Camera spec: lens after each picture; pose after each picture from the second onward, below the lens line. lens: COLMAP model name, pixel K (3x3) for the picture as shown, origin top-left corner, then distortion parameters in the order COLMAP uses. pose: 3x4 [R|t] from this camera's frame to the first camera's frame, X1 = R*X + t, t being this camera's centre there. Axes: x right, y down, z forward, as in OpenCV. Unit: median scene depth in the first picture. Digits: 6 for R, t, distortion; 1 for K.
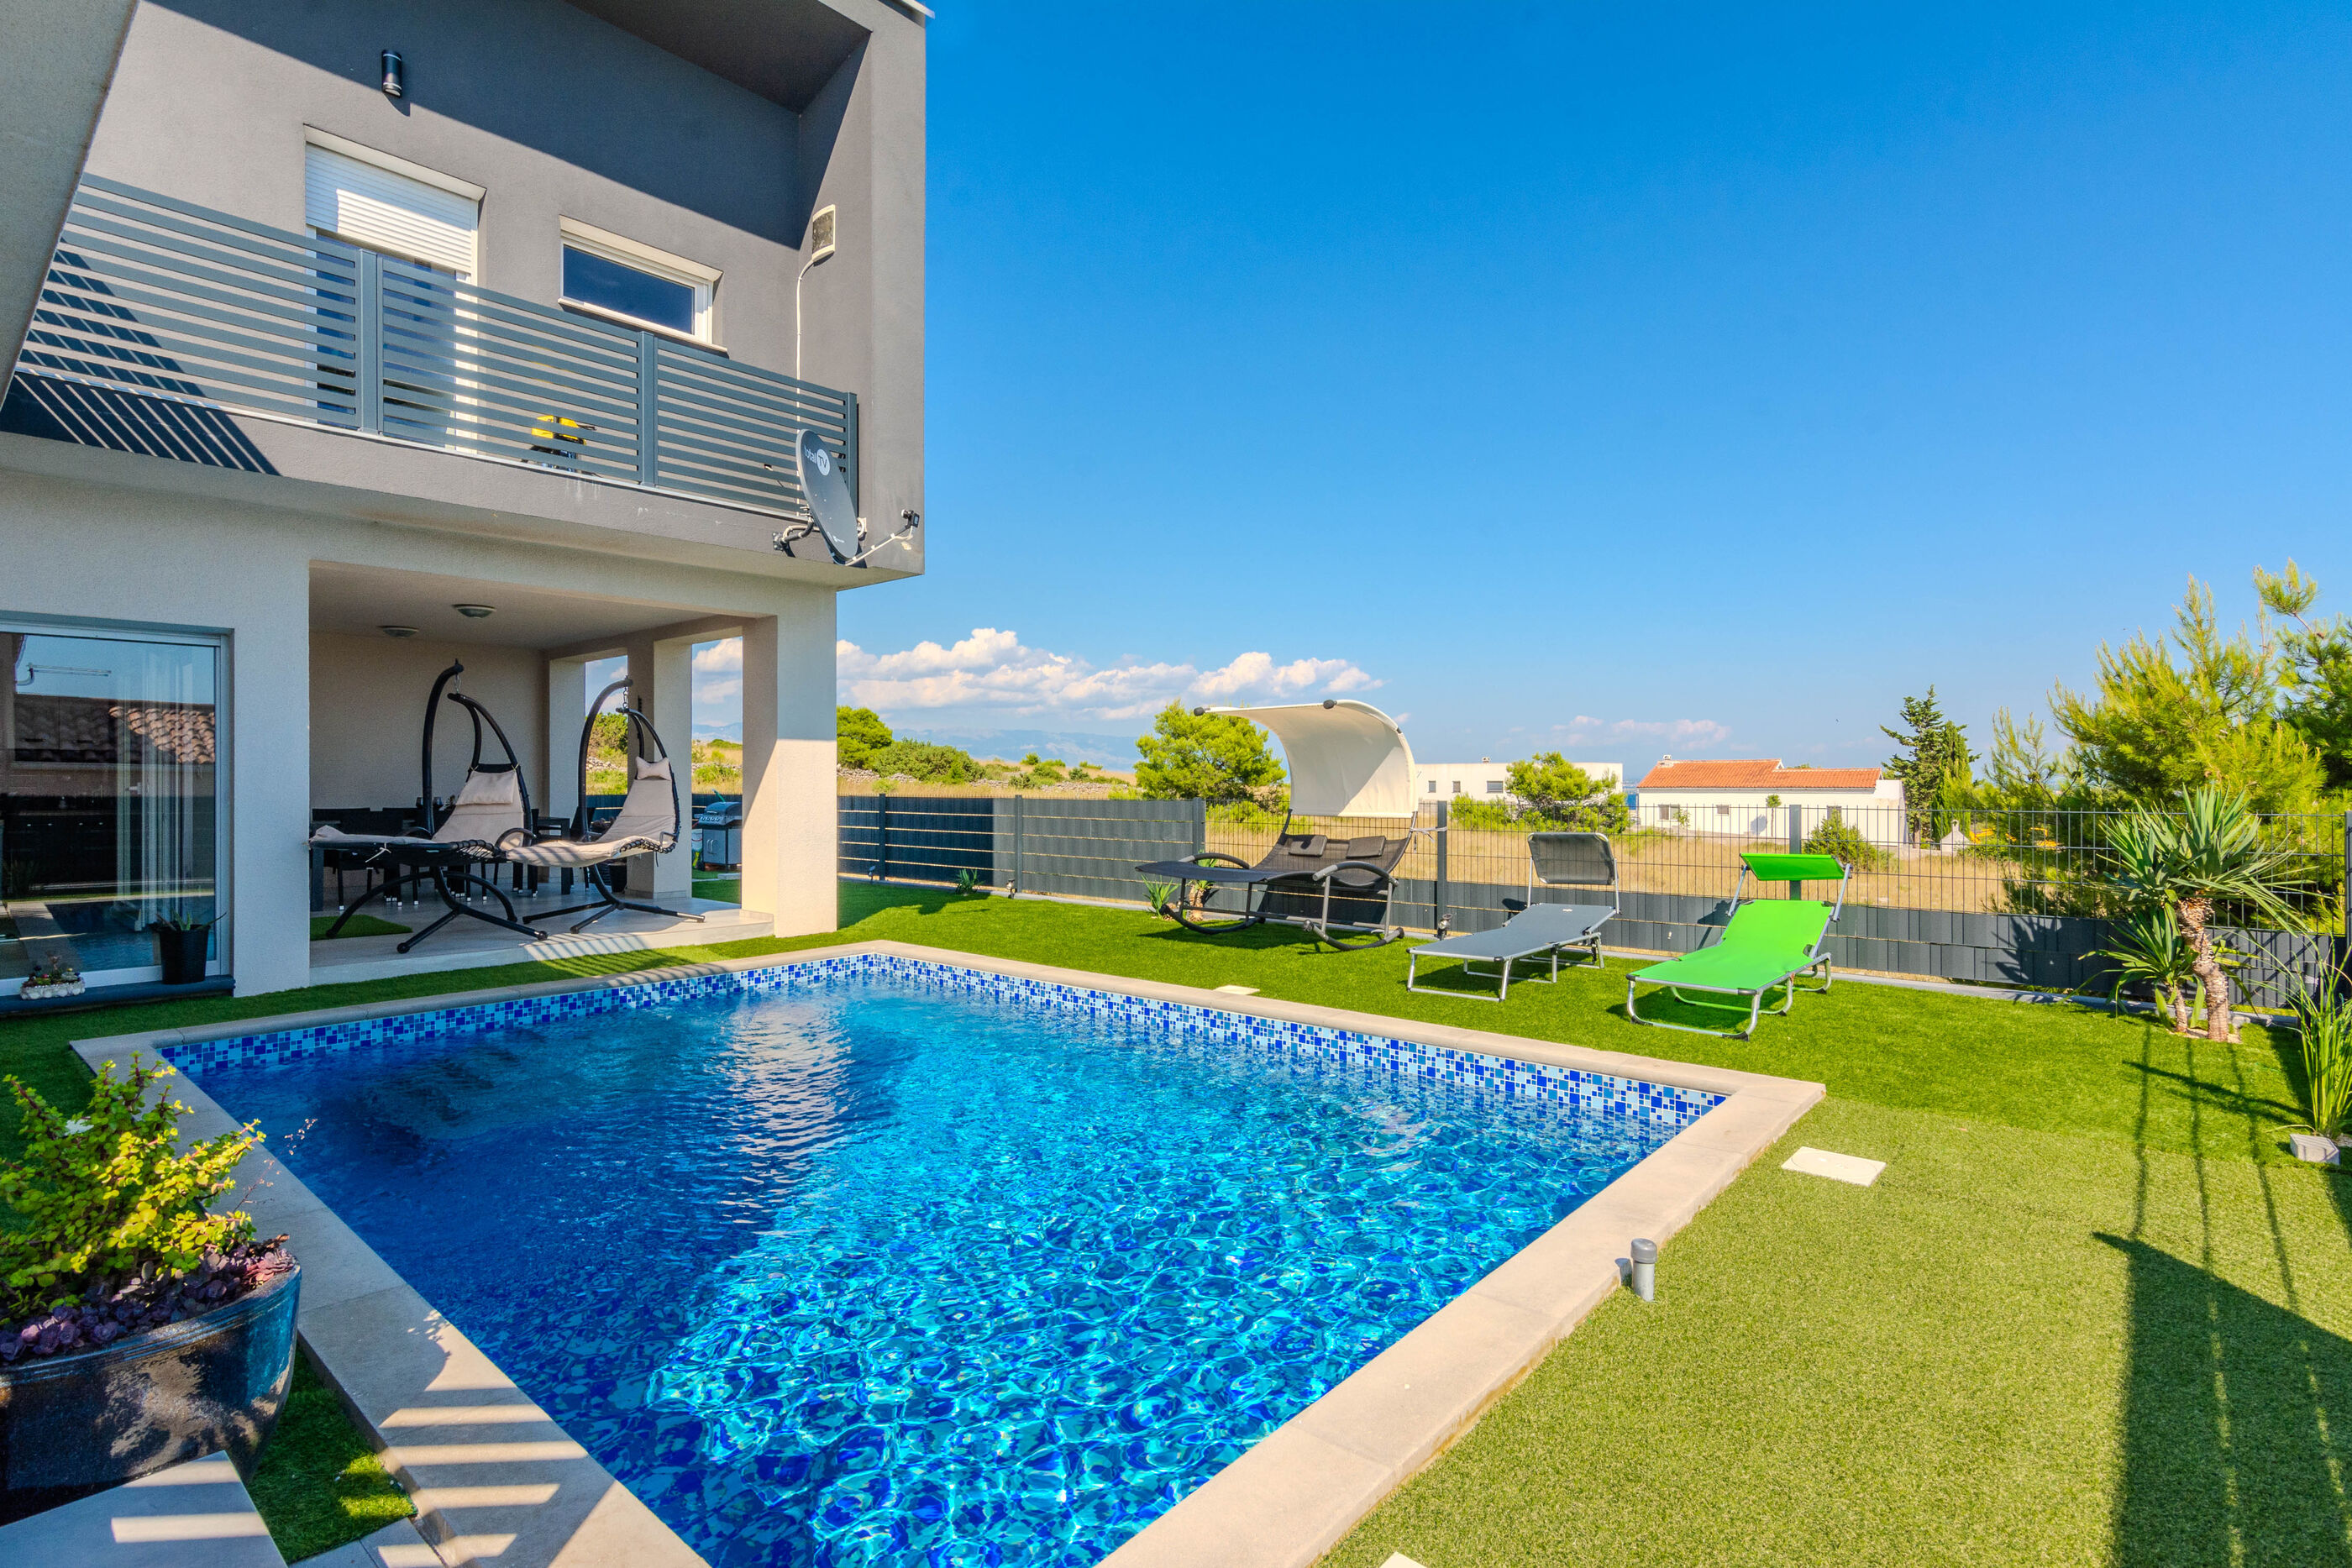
lens RADIAL K [[1128.8, 0, 1169.4], [0, 1128.8, 777.2], [0, 0, 1]] dist [-0.003110, 0.001335]
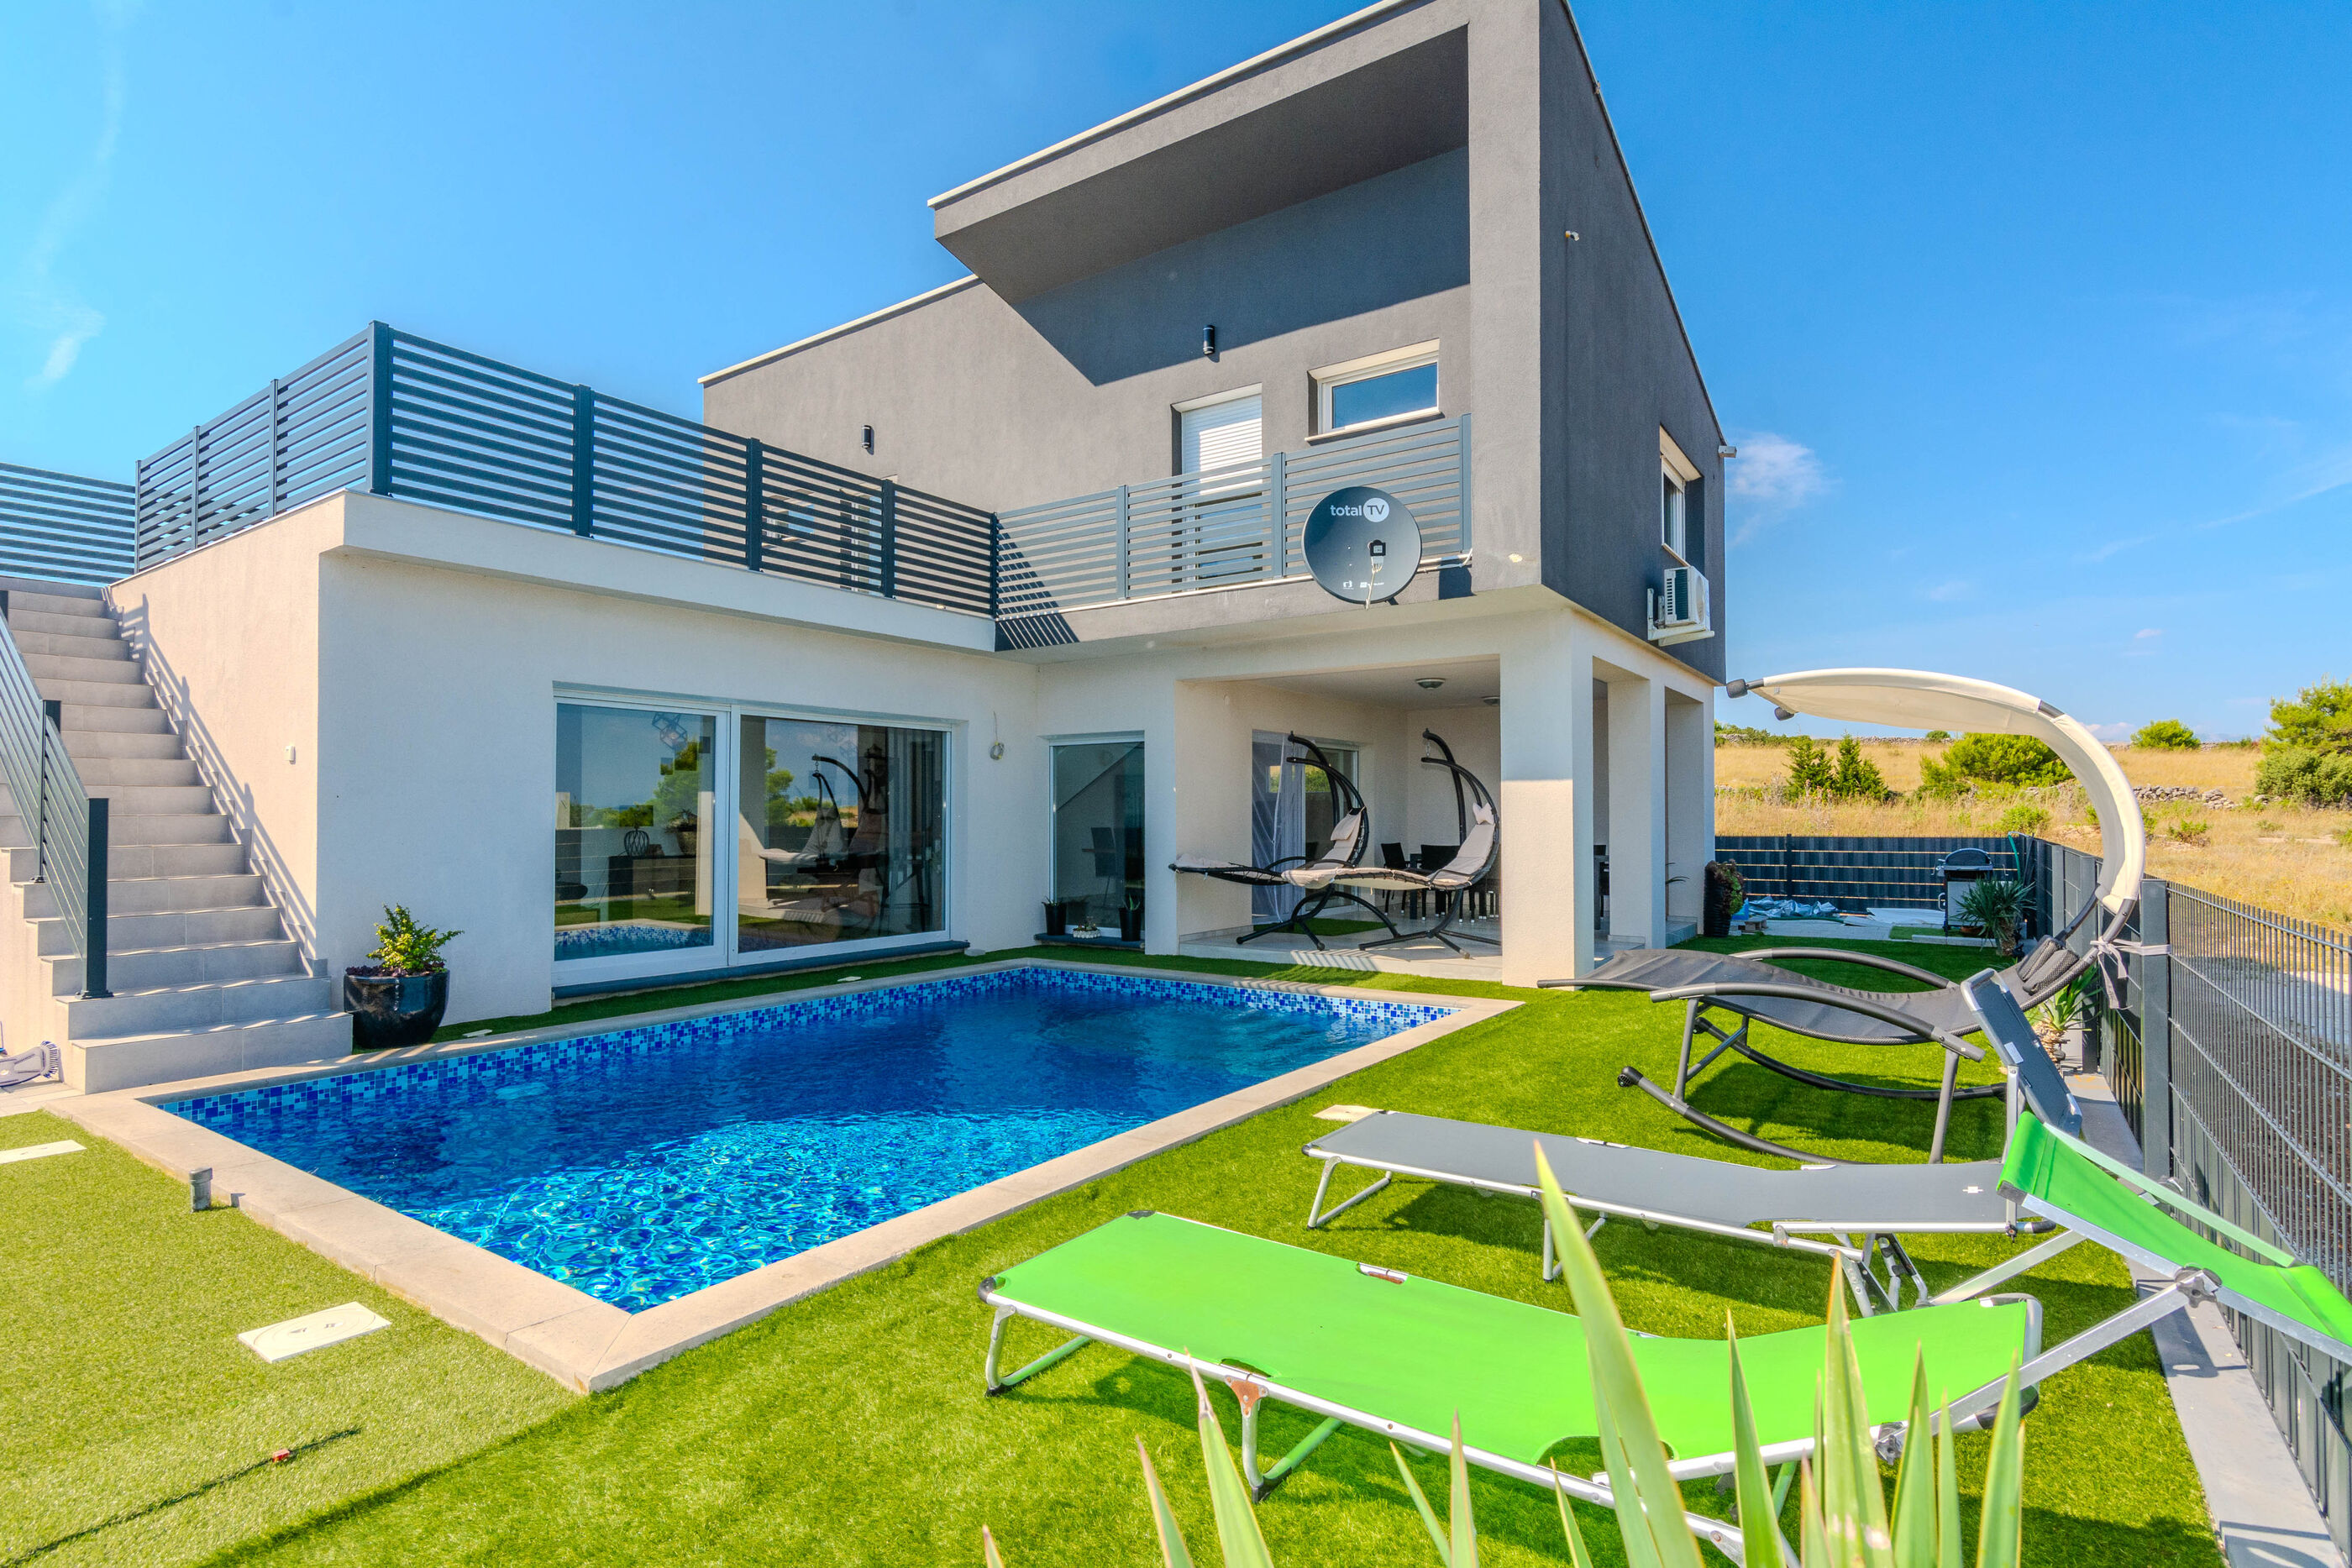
lens RADIAL K [[1128.8, 0, 1169.4], [0, 1128.8, 777.2], [0, 0, 1]] dist [-0.003110, 0.001335]
pose [[0.122251, -0.036773, -0.991818, 0.743616], [0.001845, 0.999320, -0.036824, 0.000153], [0.992498, 0.002672, 0.122236, 0.770340]]
